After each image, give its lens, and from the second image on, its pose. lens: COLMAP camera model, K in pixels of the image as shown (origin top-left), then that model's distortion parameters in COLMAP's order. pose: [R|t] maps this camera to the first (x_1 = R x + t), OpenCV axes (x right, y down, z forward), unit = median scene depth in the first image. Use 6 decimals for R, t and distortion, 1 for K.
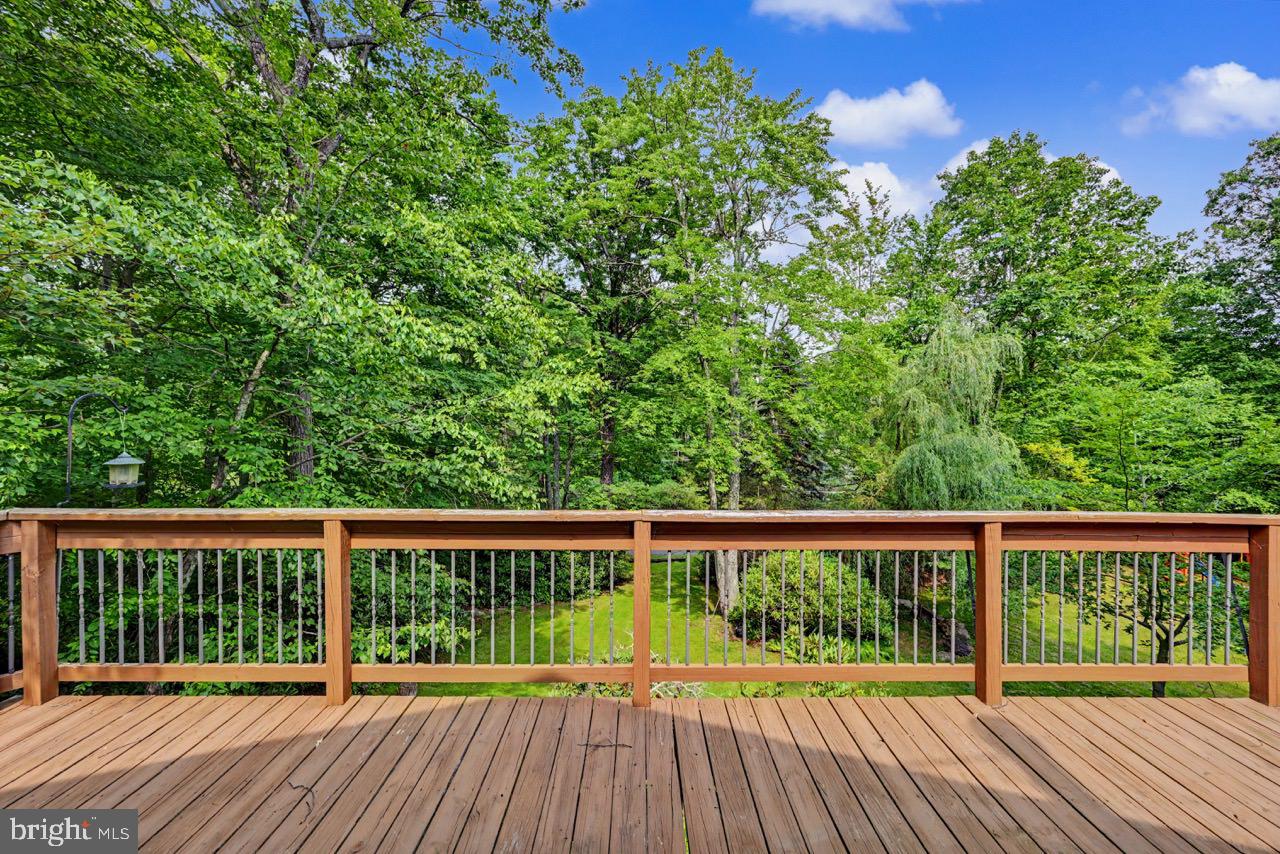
lens RADIAL K [[505.0, 0, 640.5], [0, 505.0, 423.3], [0, 0, 1]] dist [0.003862, -0.000557]
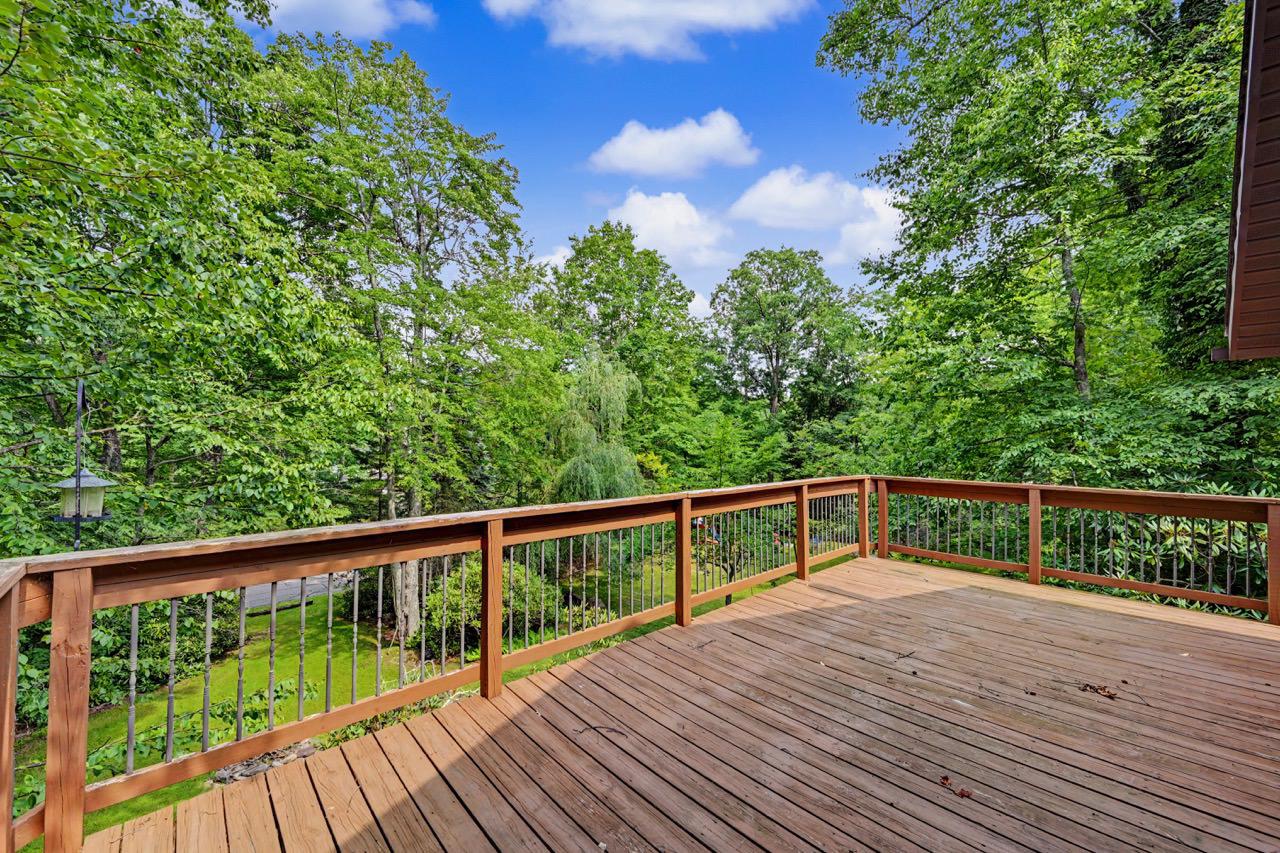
lens RADIAL K [[505.0, 0, 637.0], [0, 505.0, 429.4], [0, 0, 1]] dist [0.003862, -0.000557]
pose [[0.736137, 0.011154, 0.676741, -0.175163], [0.005046, 0.999746, -0.021967, 0.004119], [-0.676814, 0.019586, 0.735893, 0.002420]]
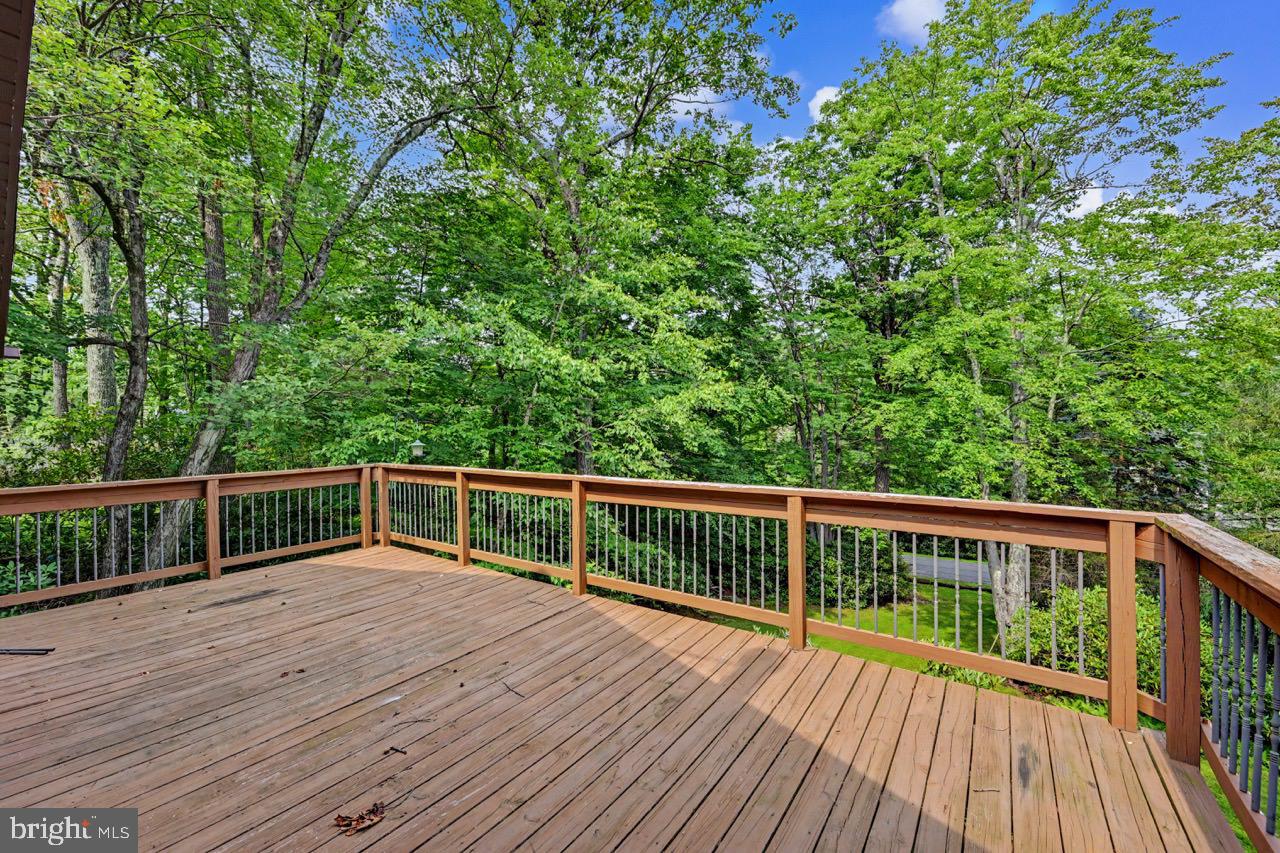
lens RADIAL K [[505.0, 0, 638.2], [0, 505.0, 428.0], [0, 0, 1]] dist [0.003862, -0.000557]
pose [[0.813474, -0.011864, -0.581481, 0.178173], [0.009149, 0.999929, -0.007603, 0.006188], [0.581530, 0.000865, 0.813525, -0.031971]]
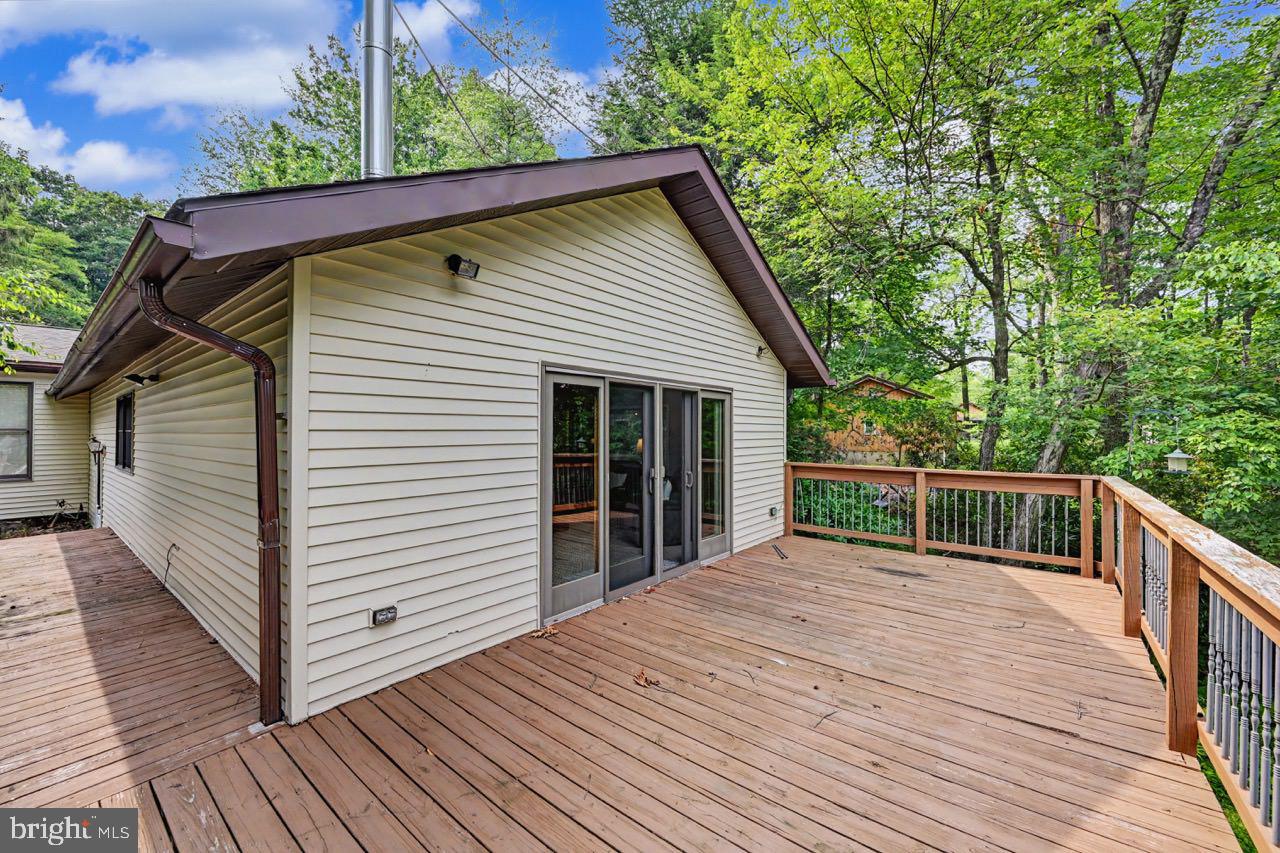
lens RADIAL K [[505.0, 0, 645.0], [0, 505.0, 432.8], [0, 0, 1]] dist [0.003862, -0.000557]
pose [[-0.620623, -0.000803, -0.784109, 0.200840], [-0.012428, 0.999884, 0.008814, 0.003508], [0.784011, 0.015215, -0.620561, 0.132478]]
